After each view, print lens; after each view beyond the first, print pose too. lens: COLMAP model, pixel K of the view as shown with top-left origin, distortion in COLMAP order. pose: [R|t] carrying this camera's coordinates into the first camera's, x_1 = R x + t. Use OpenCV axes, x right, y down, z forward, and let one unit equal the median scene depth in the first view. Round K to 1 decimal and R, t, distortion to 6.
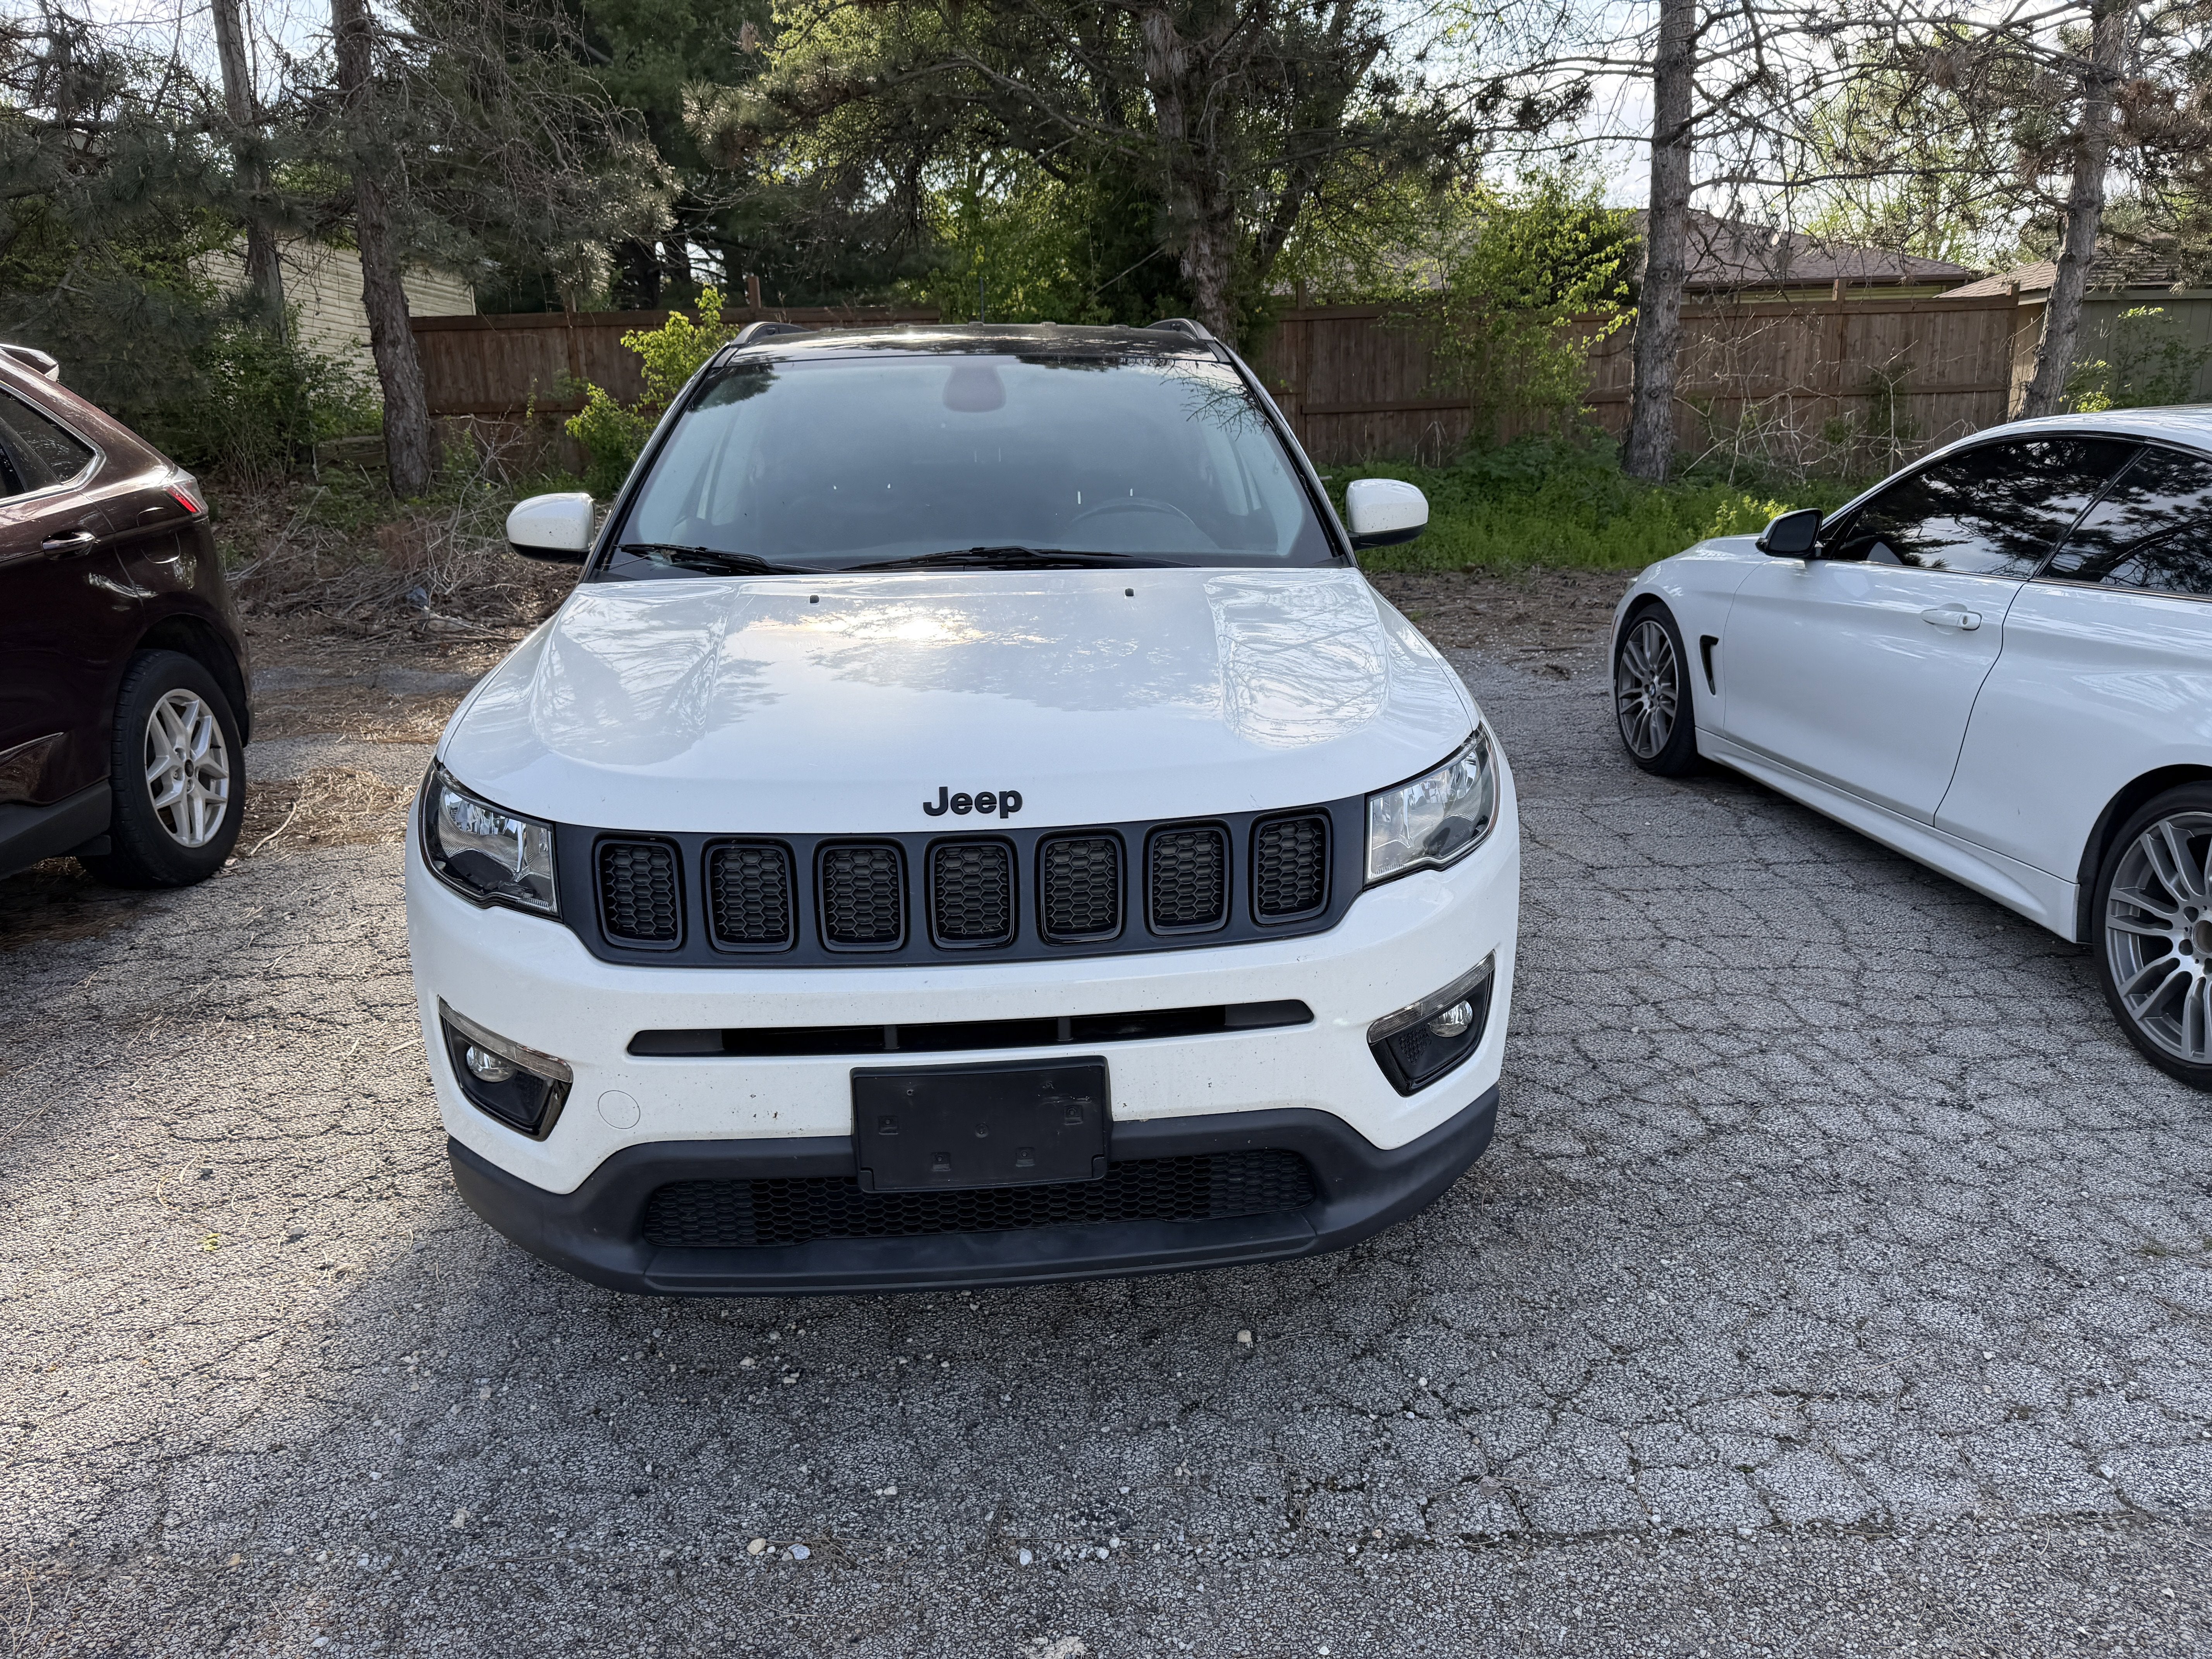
lens RADIAL K [[1558.2, 0, 1119.7], [0, 1558.2, 815.9], [0, 0, 1]] dist [0.065328, -0.100029]
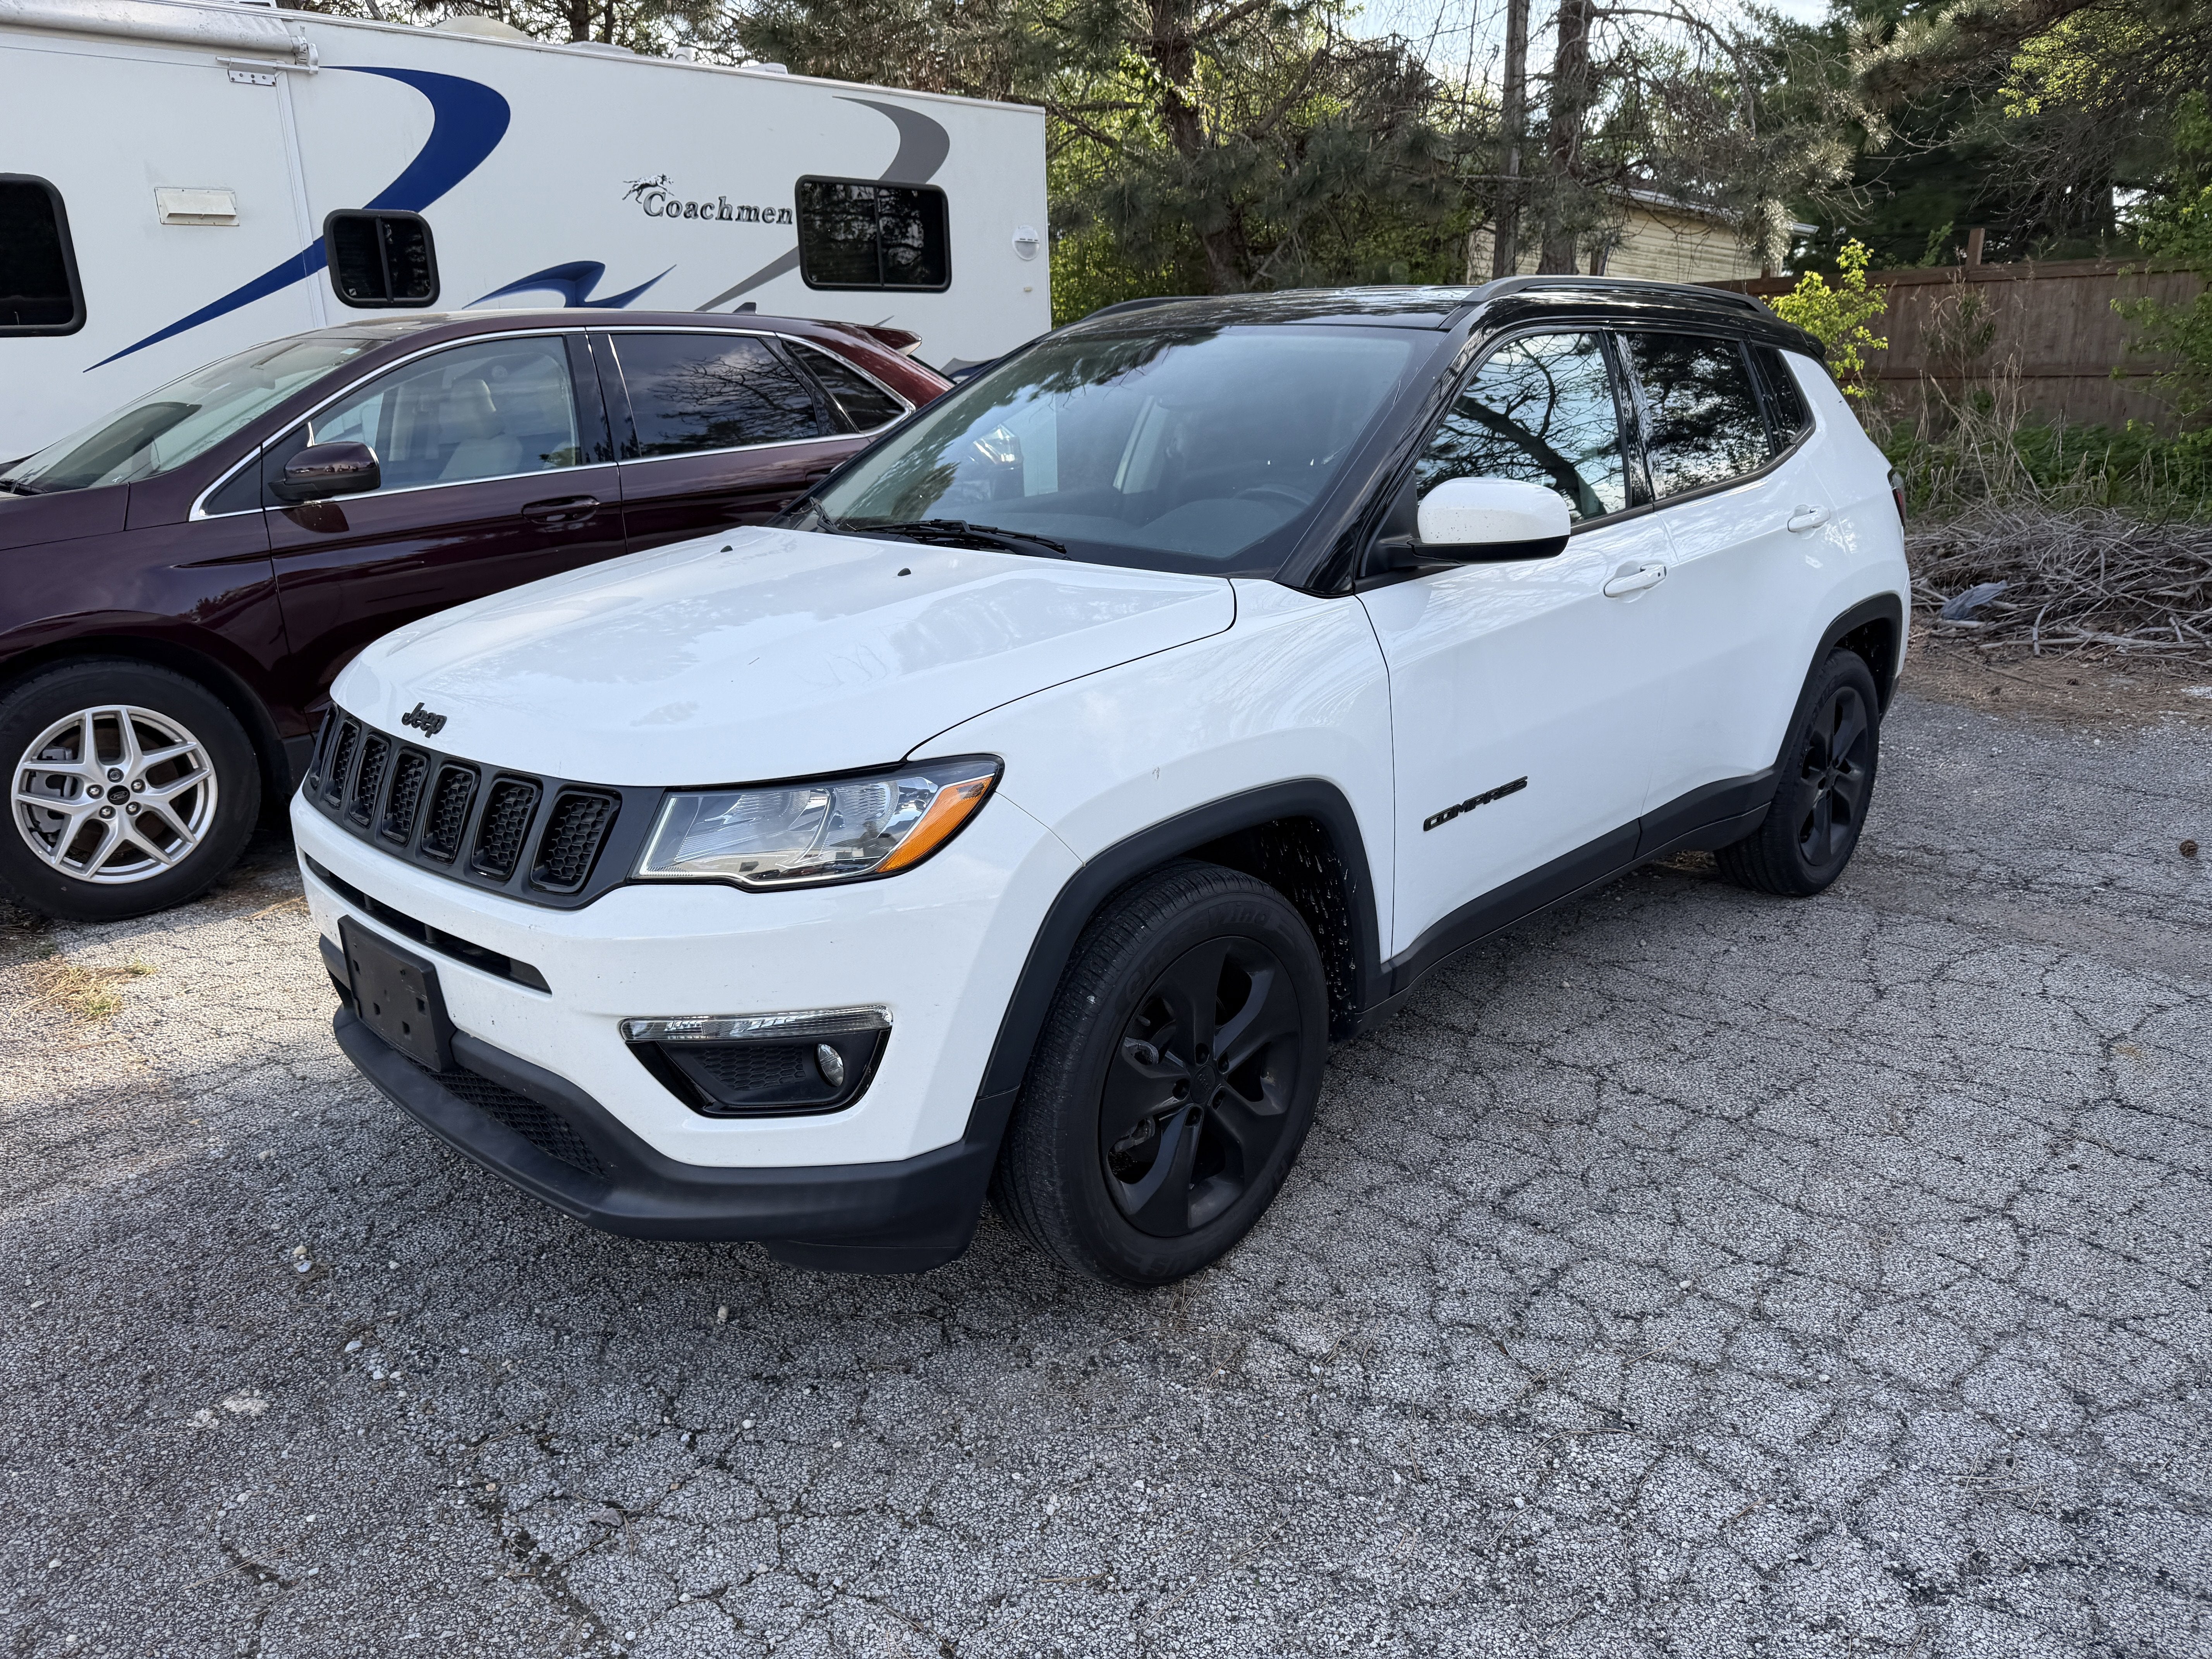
lens RADIAL K [[1561.8, 0, 1118.1], [0, 1561.8, 835.6], [0, 0, 1]] dist [0.023786, -0.035144]
pose [[0.669393, 0.219465, -0.709752, 0.735093], [-0.197147, 0.973593, 0.115111, -0.107953], [0.716272, 0.062871, 0.694983, 0.379590]]
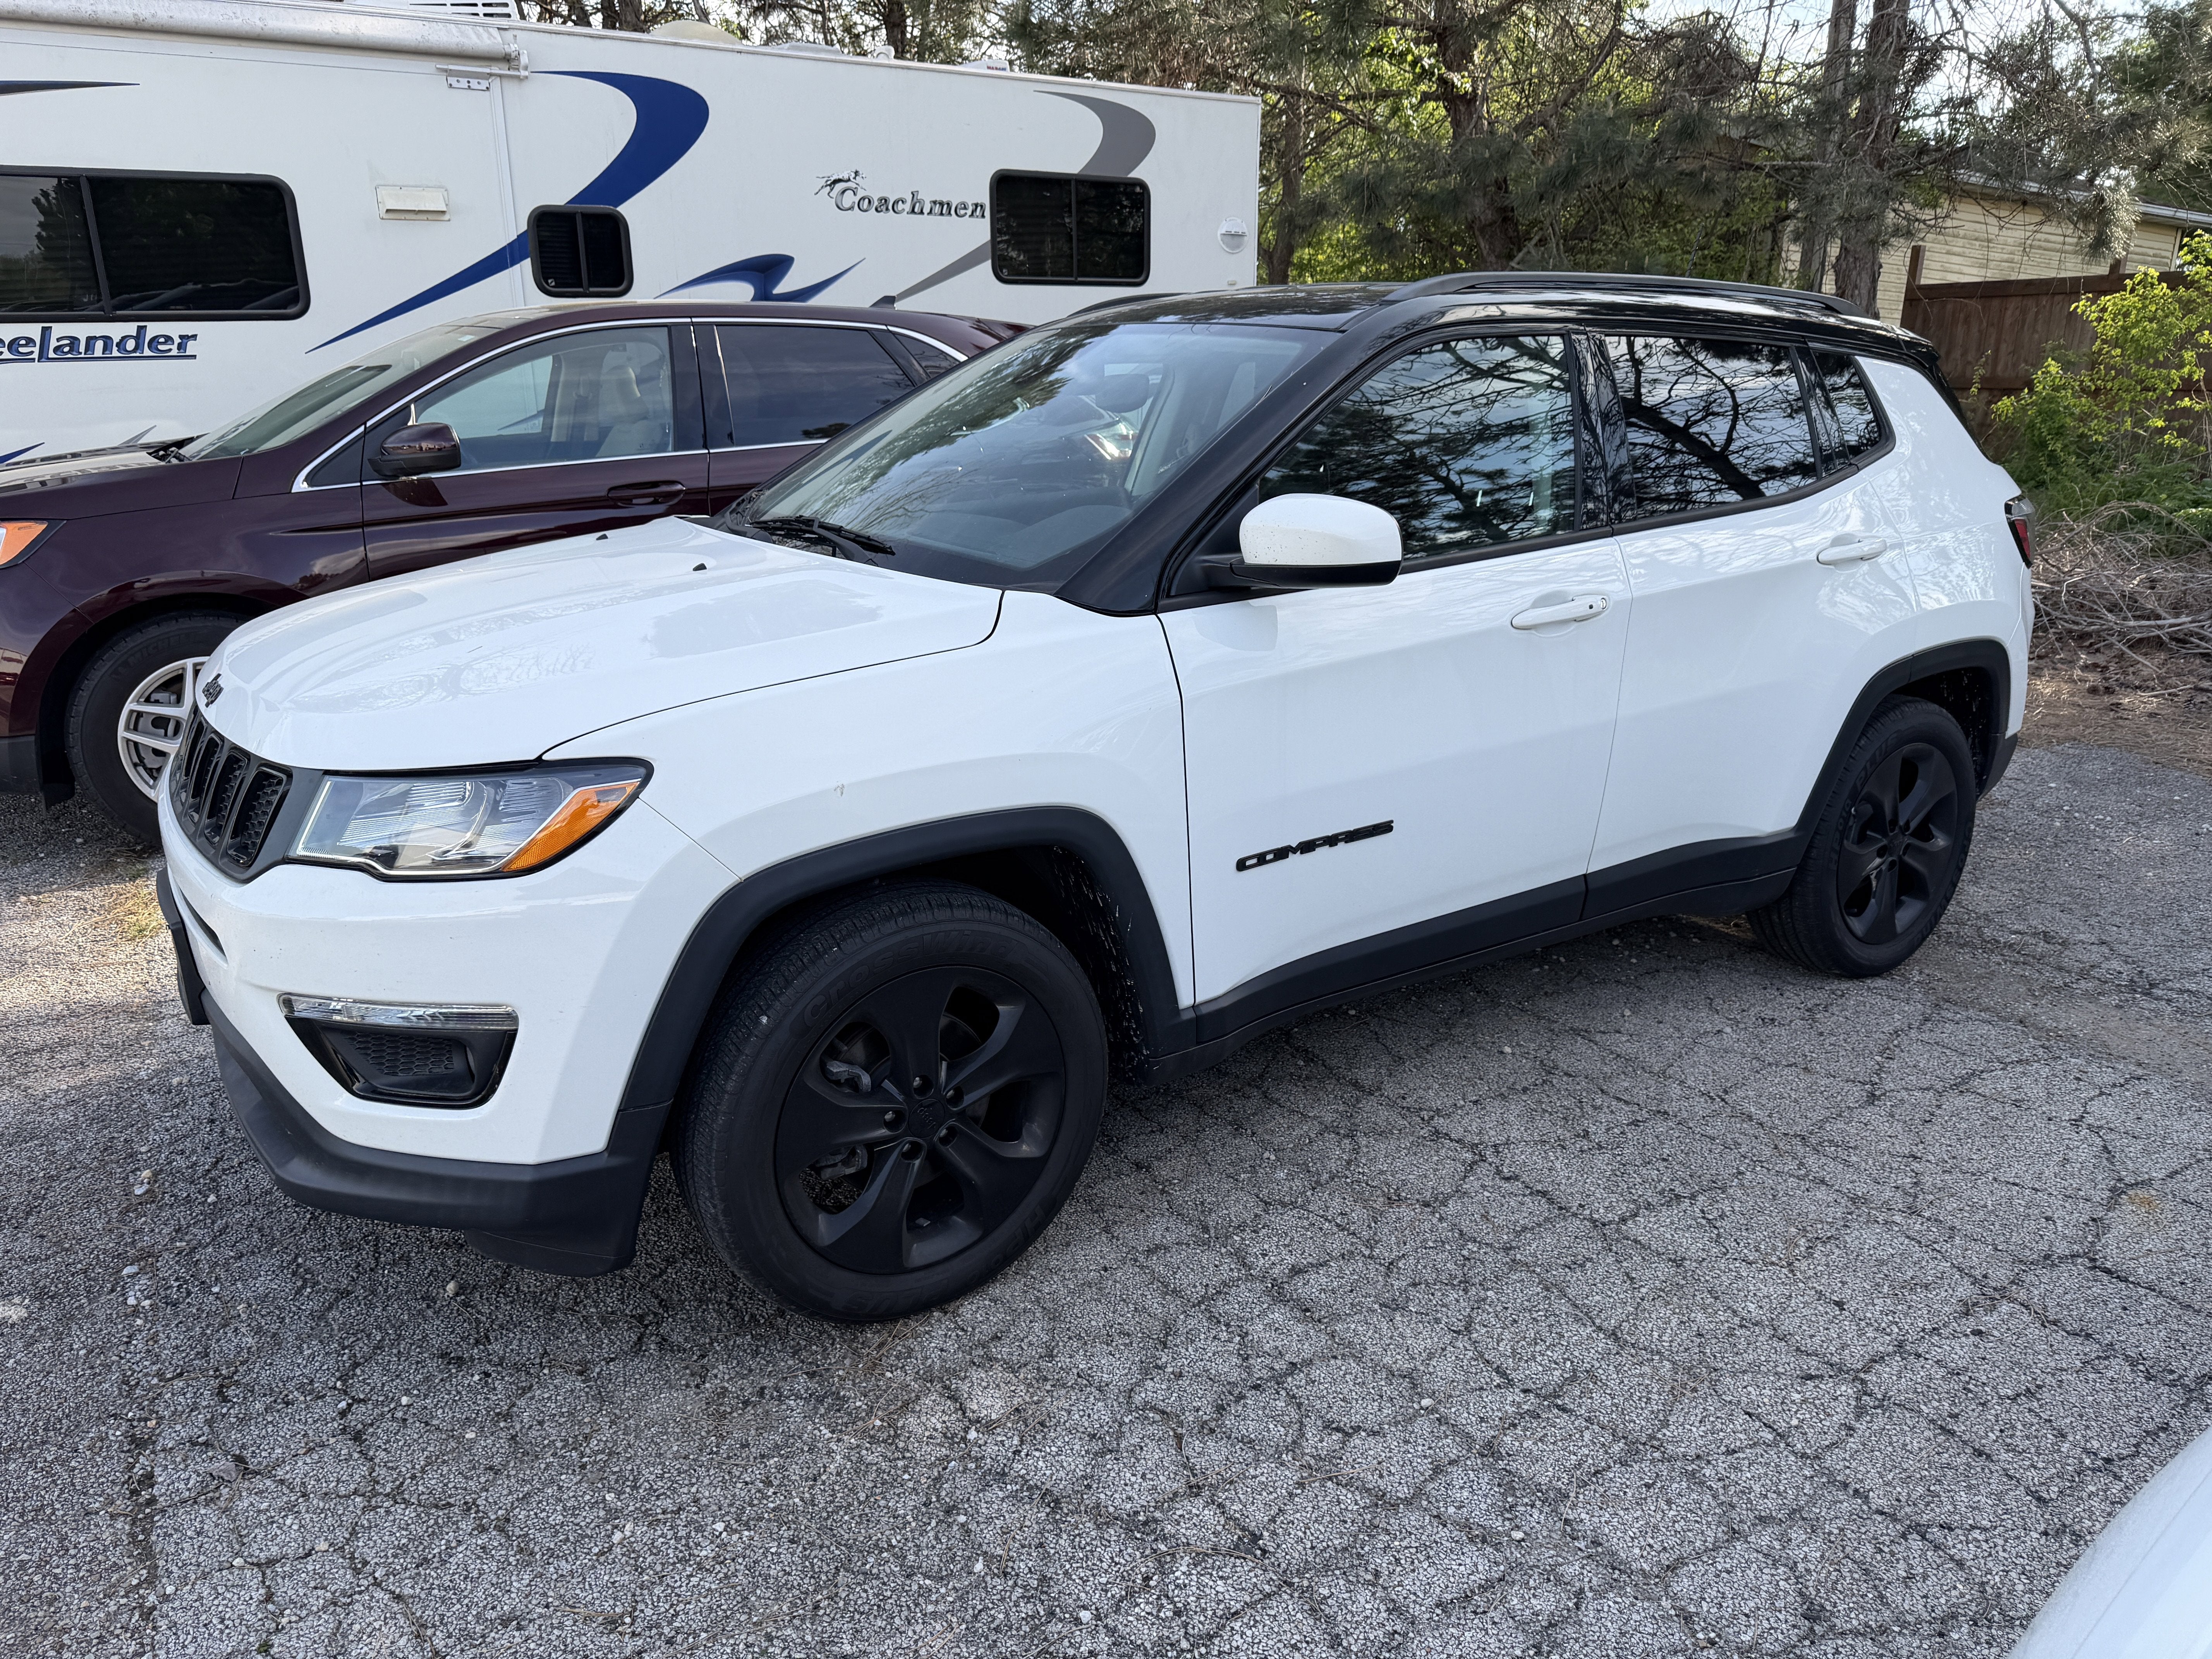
lens RADIAL K [[1558.5, 0, 1092.9], [0, 1558.5, 836.9], [0, 0, 1]] dist [0.015075, -0.021394]
pose [[0.488440, 0.269347, -0.829987, 0.865212], [-0.243181, 0.955502, 0.166969, -0.182085], [0.838027, 0.120282, 0.532206, 0.631861]]
